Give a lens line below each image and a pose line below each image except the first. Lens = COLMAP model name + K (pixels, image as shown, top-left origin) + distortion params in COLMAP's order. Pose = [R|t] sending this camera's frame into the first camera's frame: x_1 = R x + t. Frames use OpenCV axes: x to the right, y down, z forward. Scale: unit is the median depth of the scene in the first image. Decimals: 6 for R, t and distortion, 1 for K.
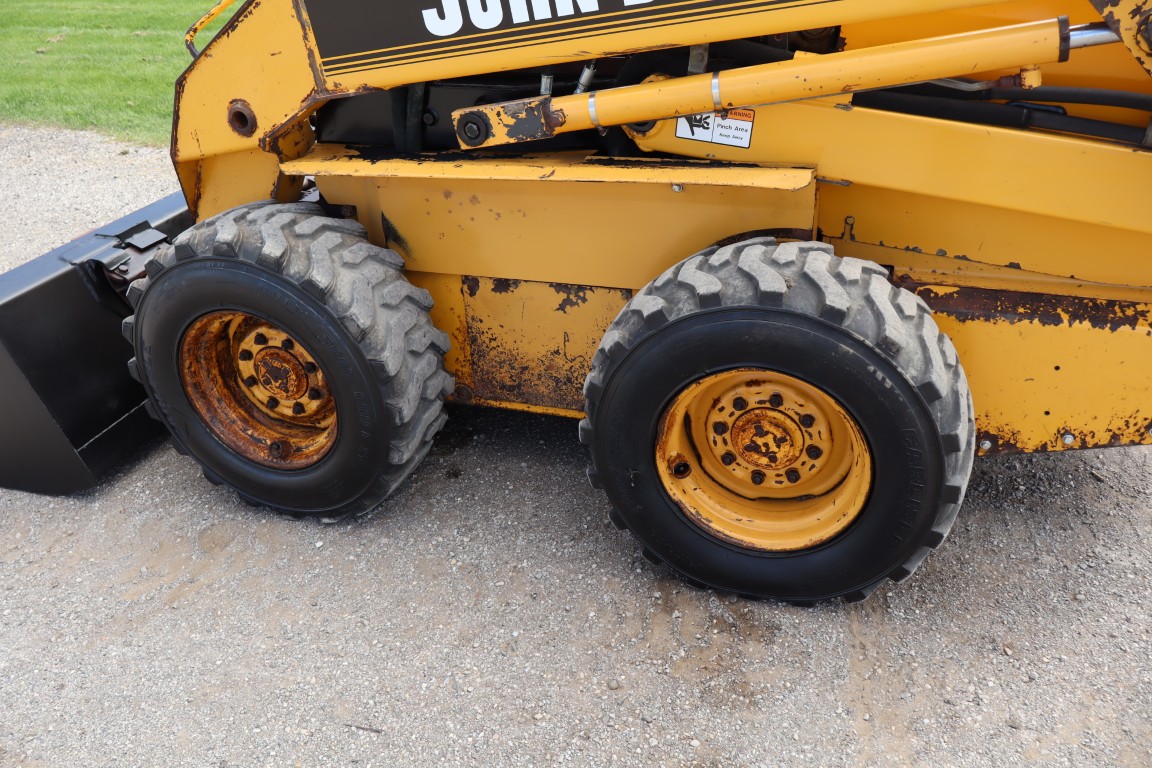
lens RADIAL K [[963.7, 0, 576.0], [0, 963.7, 384.0], [0, 0, 1]] dist [0.001364, -0.006332]
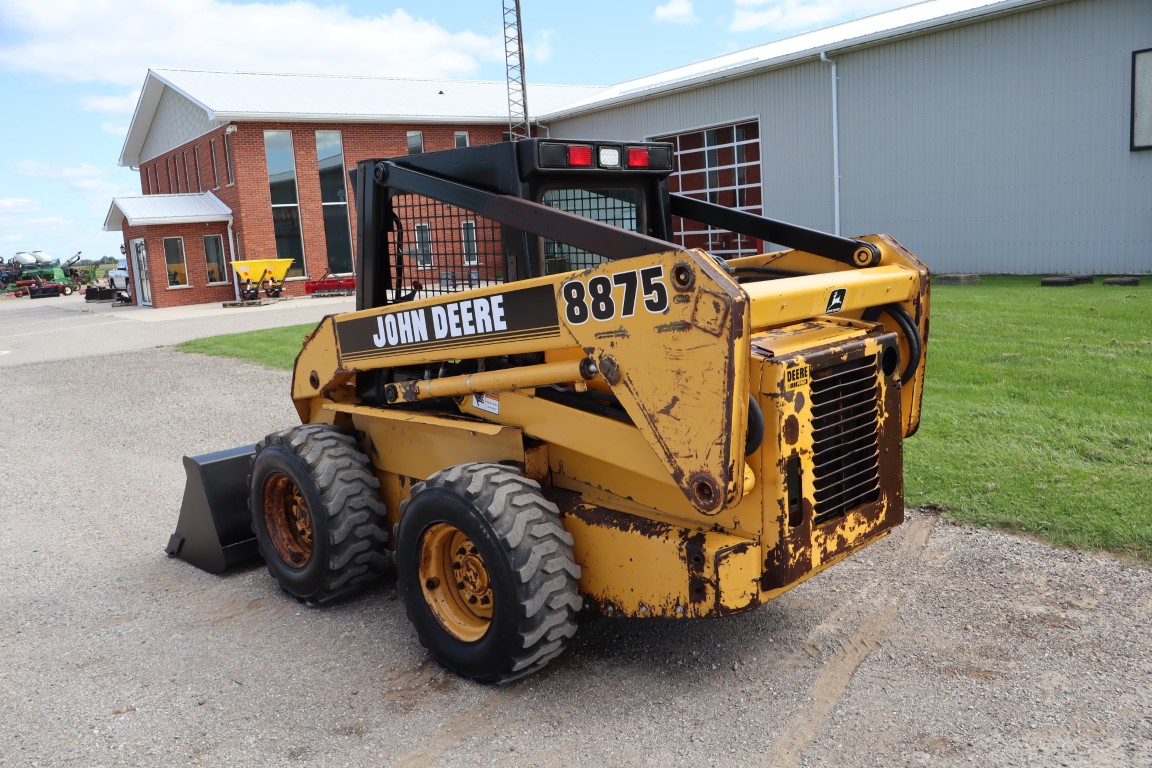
lens RADIAL K [[963.7, 0, 576.0], [0, 963.7, 384.0], [0, 0, 1]] dist [0.001364, -0.006332]
pose [[0.902107, 0.084626, -0.423133, 1.053902], [-0.212913, 0.940198, -0.265886, 0.154418], [0.375328, 0.329948, 0.866177, -0.547140]]
